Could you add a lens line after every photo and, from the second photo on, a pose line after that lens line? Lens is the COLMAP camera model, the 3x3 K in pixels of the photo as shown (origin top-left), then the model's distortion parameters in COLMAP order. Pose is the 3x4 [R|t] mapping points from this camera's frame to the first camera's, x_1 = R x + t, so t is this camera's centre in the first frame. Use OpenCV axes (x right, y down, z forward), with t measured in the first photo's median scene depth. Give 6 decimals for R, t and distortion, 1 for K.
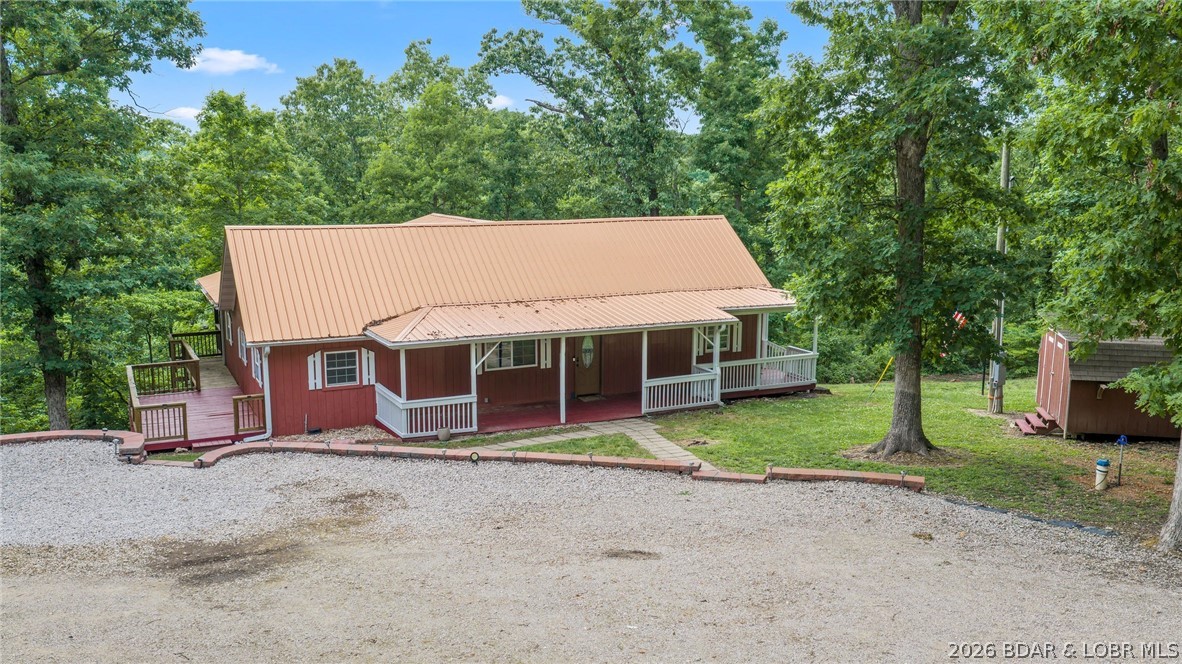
lens RADIAL K [[972.4, 0, 591.0], [0, 972.4, 332.0], [0, 0, 1]] dist [0.041472, -0.093760]
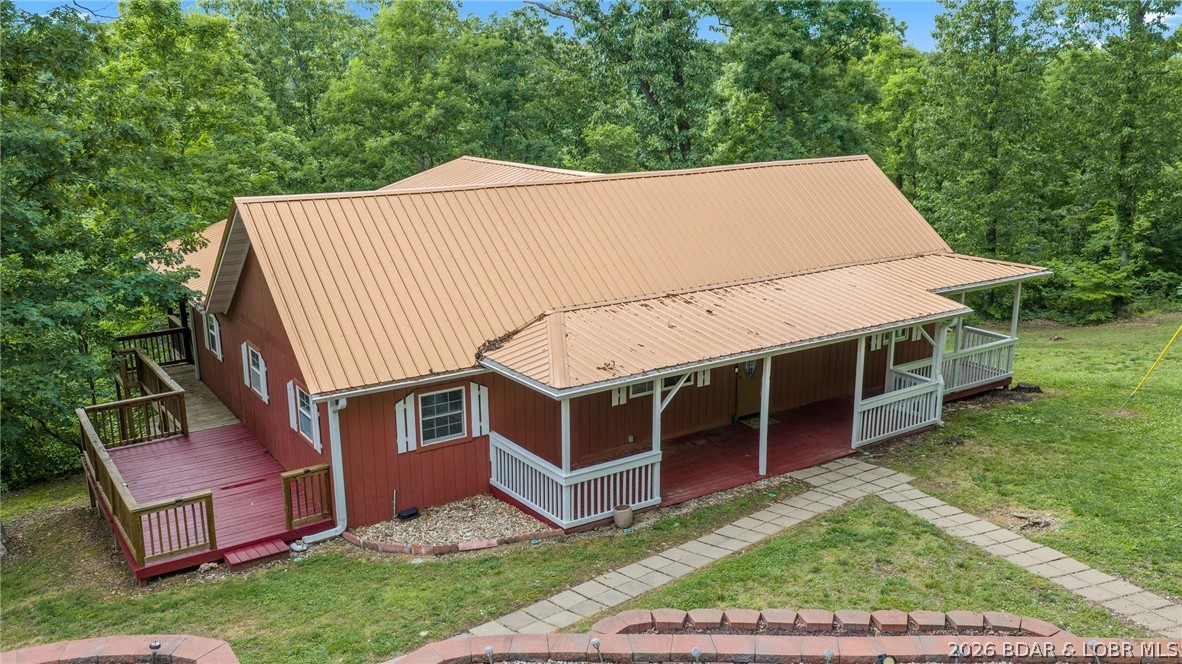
lens RADIAL K [[972.4, 0, 591.0], [0, 972.4, 332.0], [0, 0, 1]] dist [0.041472, -0.093760]
pose [[0.991154, -0.040708, 0.126321, -0.241334], [0.029347, 0.995461, 0.090531, -0.076536], [-0.129433, -0.086023, 0.987850, 0.350150]]
